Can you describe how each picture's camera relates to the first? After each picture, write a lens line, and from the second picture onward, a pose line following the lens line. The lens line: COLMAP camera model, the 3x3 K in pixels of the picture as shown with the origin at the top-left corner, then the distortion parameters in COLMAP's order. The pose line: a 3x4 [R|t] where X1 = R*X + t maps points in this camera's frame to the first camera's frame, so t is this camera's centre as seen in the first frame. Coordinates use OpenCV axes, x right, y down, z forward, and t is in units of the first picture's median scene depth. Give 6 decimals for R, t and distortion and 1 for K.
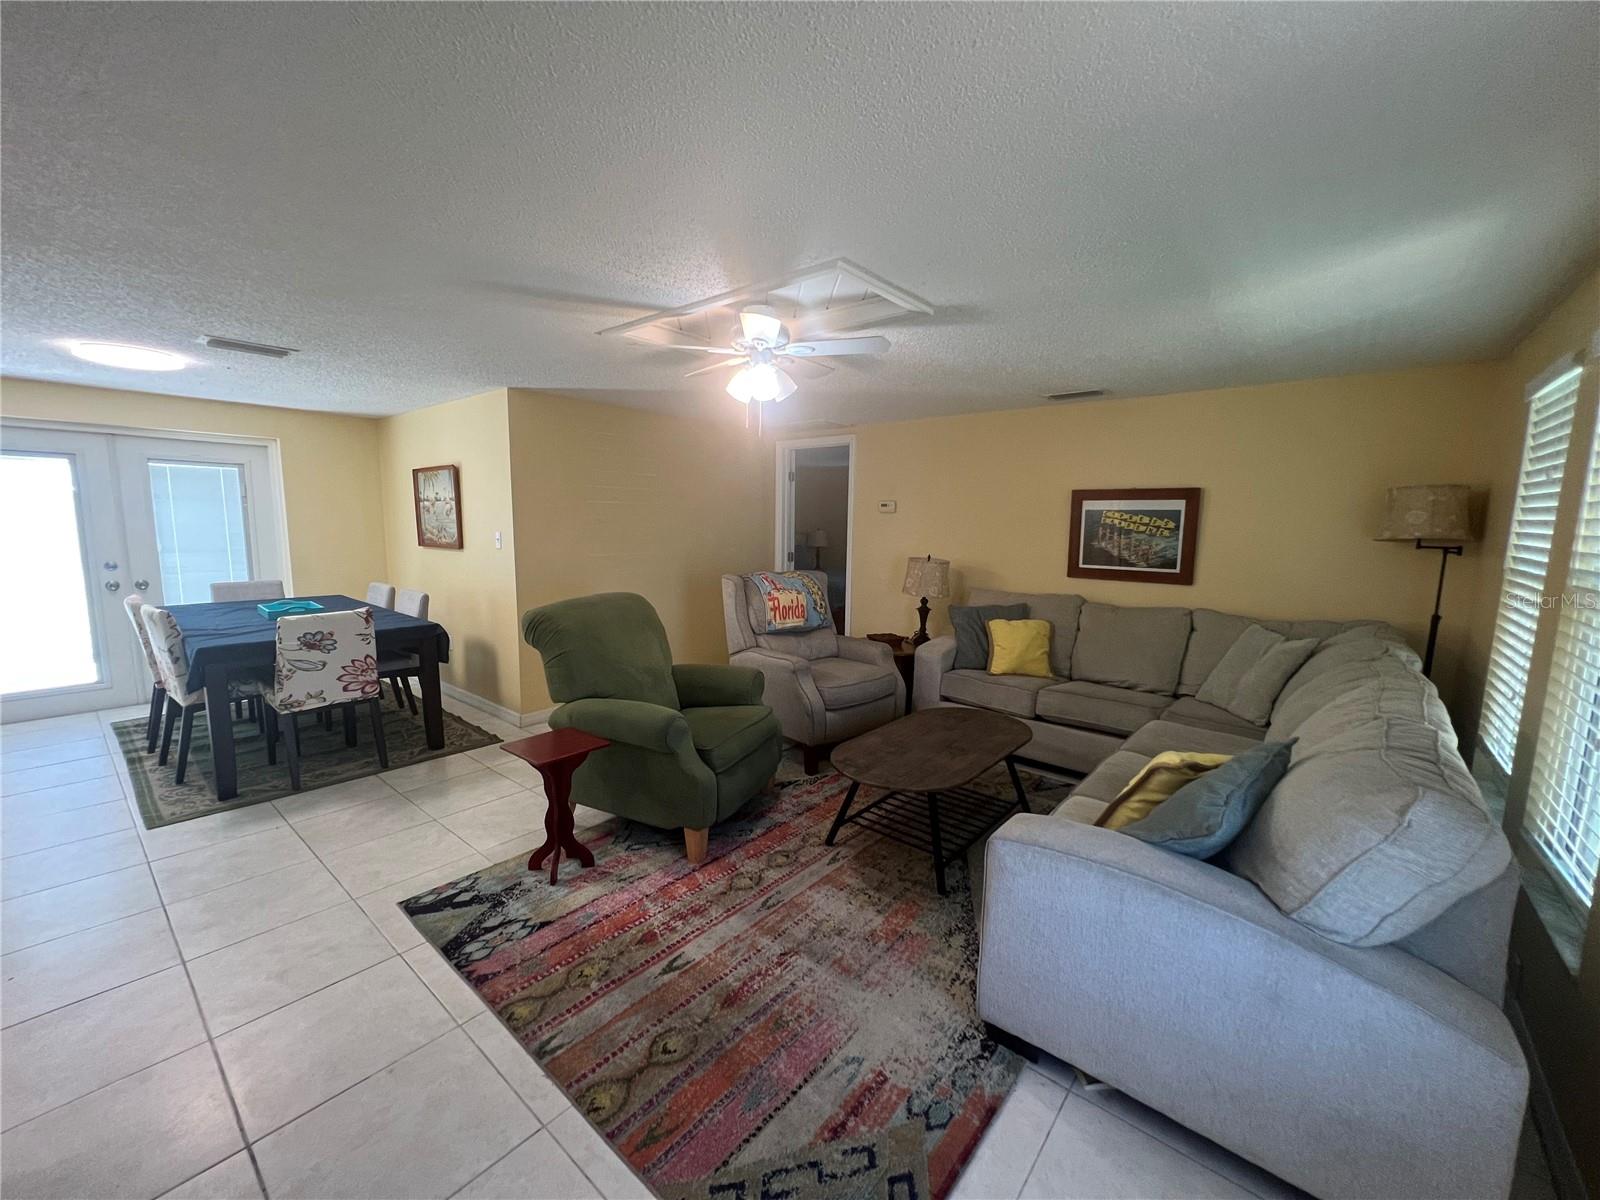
lens RADIAL K [[640.8, 0, 800.0], [0, 640.8, 604.9], [0, 0, 1]] dist [-0.001785, 0.000454]
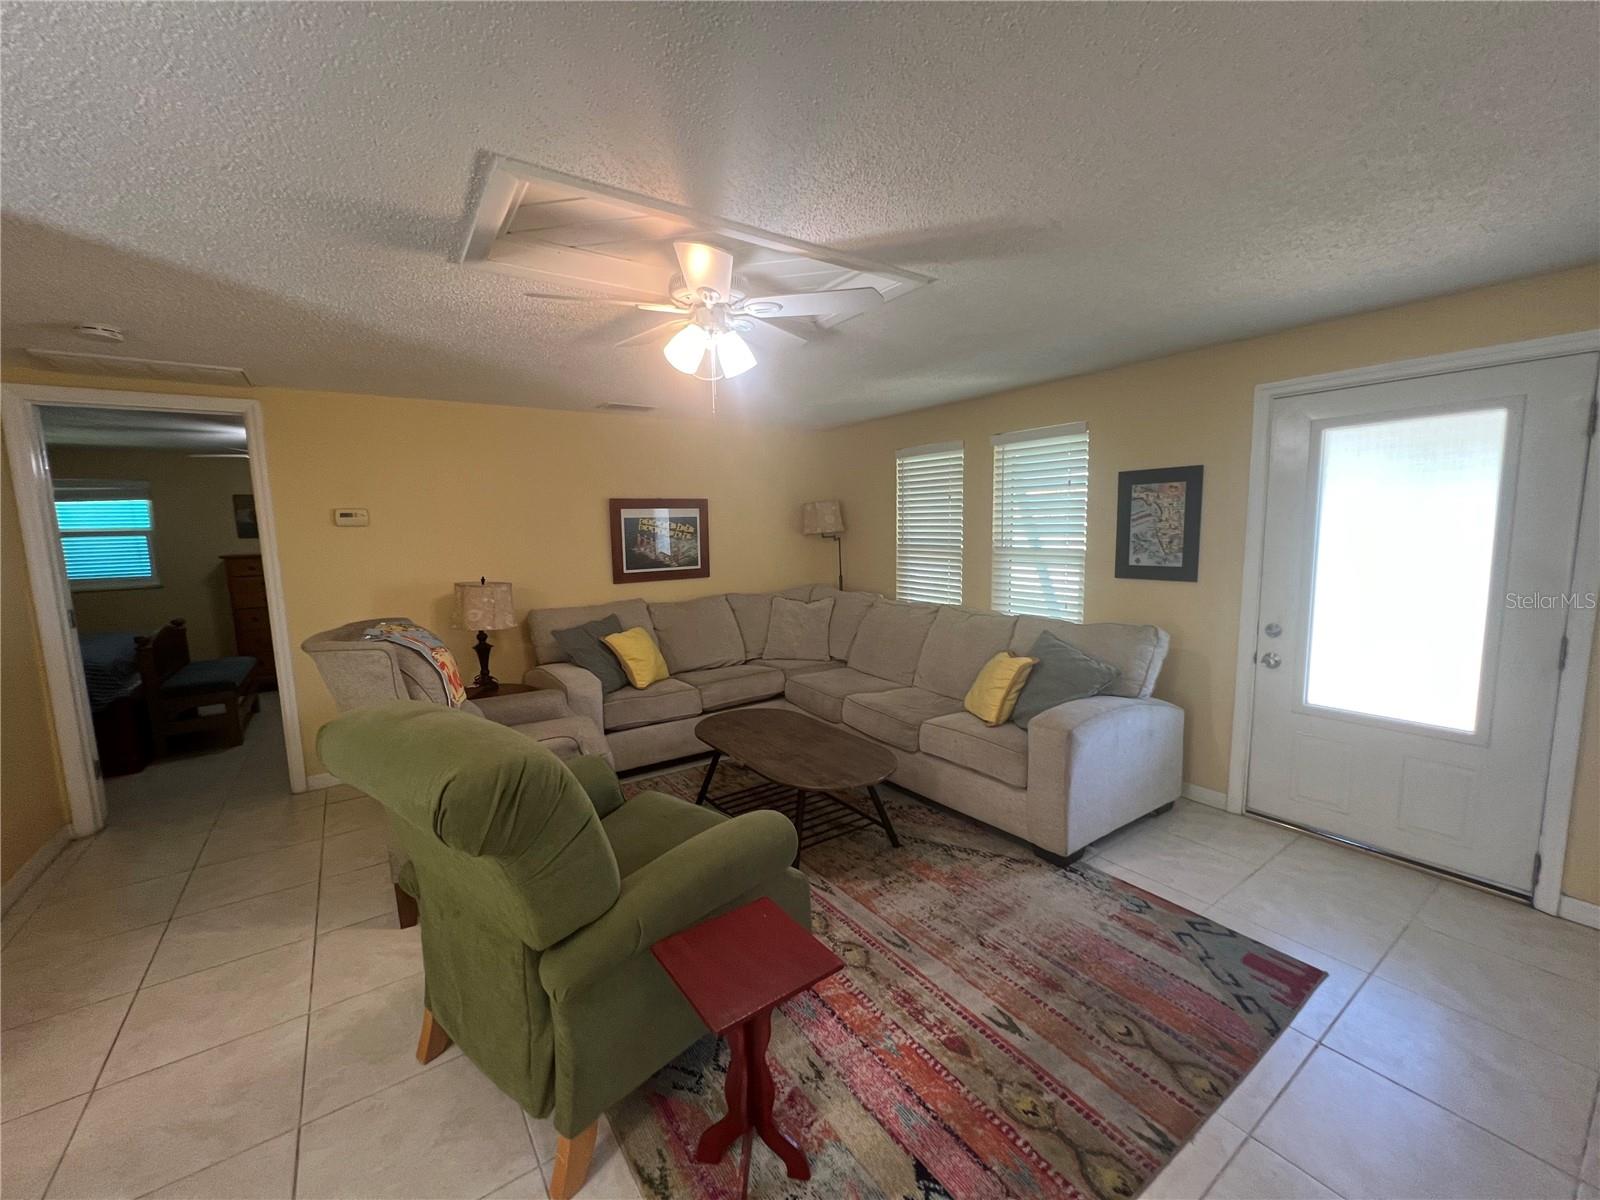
lens RADIAL K [[640.8, 0, 800.0], [0, 640.8, 604.9], [0, 0, 1]] dist [-0.001785, 0.000454]
pose [[0.259686, -0.138132, 0.955763, -1.037665], [0.153748, 0.983007, 0.100296, -0.144818], [-0.953375, 0.120901, 0.276511, 0.948166]]
